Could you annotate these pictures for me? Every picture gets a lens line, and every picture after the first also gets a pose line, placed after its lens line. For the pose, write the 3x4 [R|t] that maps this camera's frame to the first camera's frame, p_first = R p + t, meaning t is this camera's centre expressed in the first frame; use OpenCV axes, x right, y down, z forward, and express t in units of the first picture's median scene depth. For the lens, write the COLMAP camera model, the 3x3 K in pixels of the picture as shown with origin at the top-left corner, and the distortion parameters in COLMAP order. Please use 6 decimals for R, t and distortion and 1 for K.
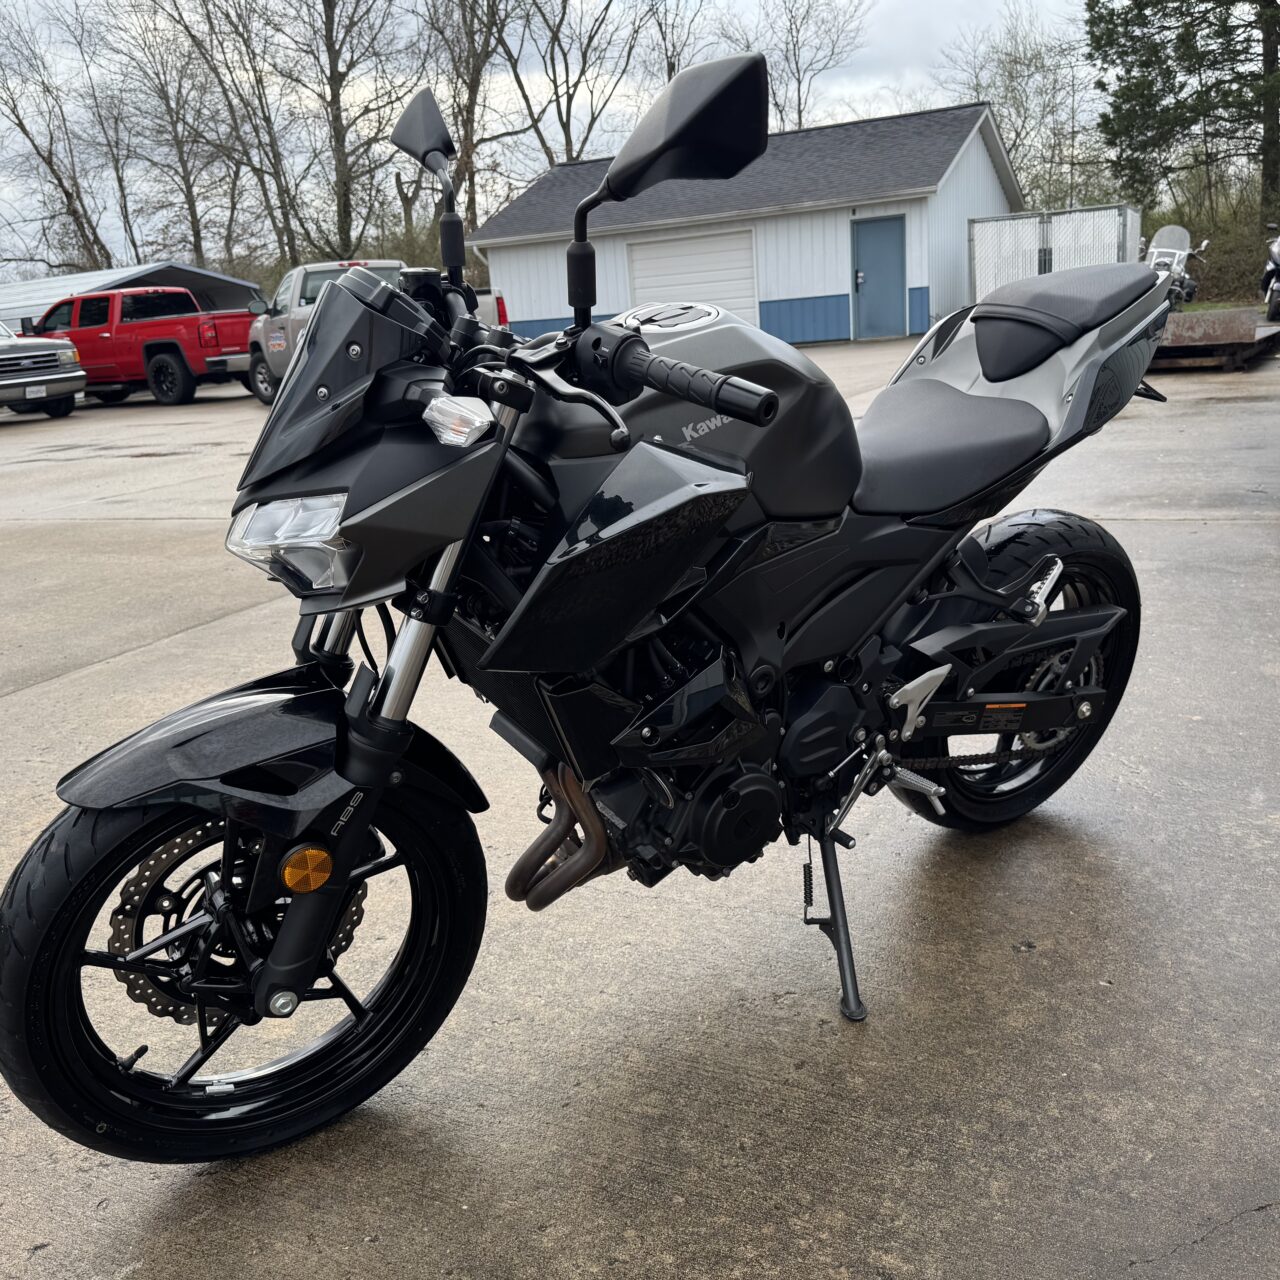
lens RADIAL K [[1208.6, 0, 667.6], [0, 1208.6, 639.4], [0, 0, 1]] dist [0.014372, -0.039724]
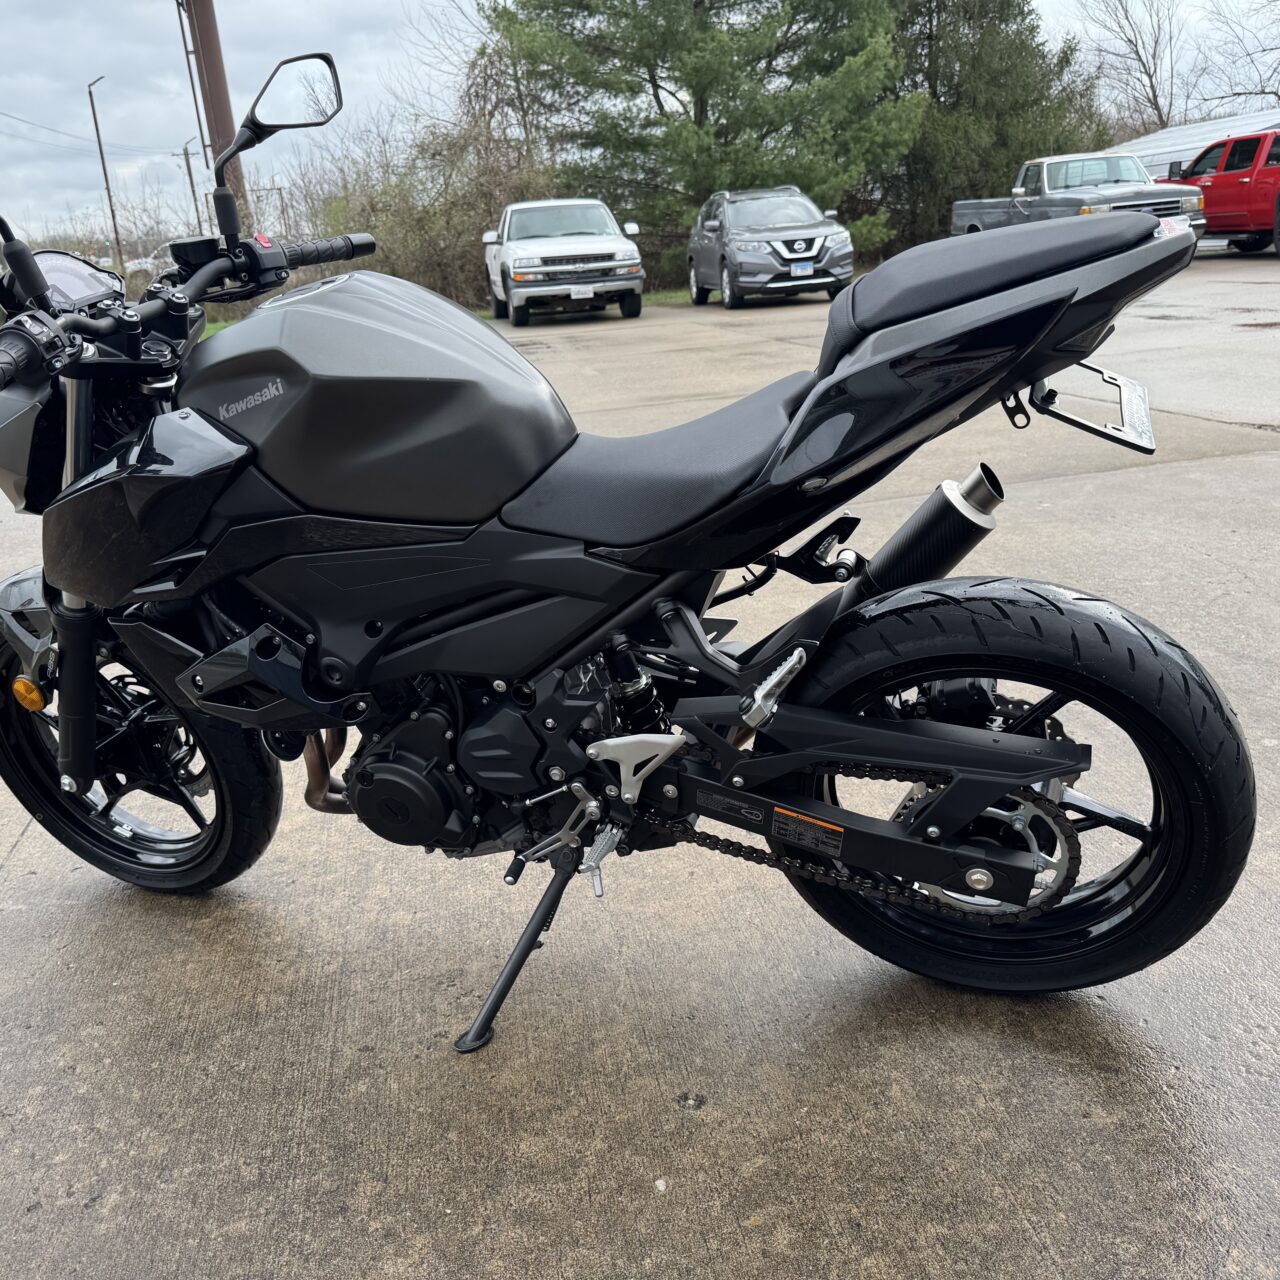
lens RADIAL K [[1202.1, 0, 639.7], [0, 1202.1, 672.9], [0, 0, 1]] dist [-0.013870, 0.000717]
pose [[0.594942, 0.296554, -0.747060, 0.875241], [-0.180343, 0.955001, 0.235478, -0.219718], [0.783275, -0.005369, 0.621652, 0.538643]]
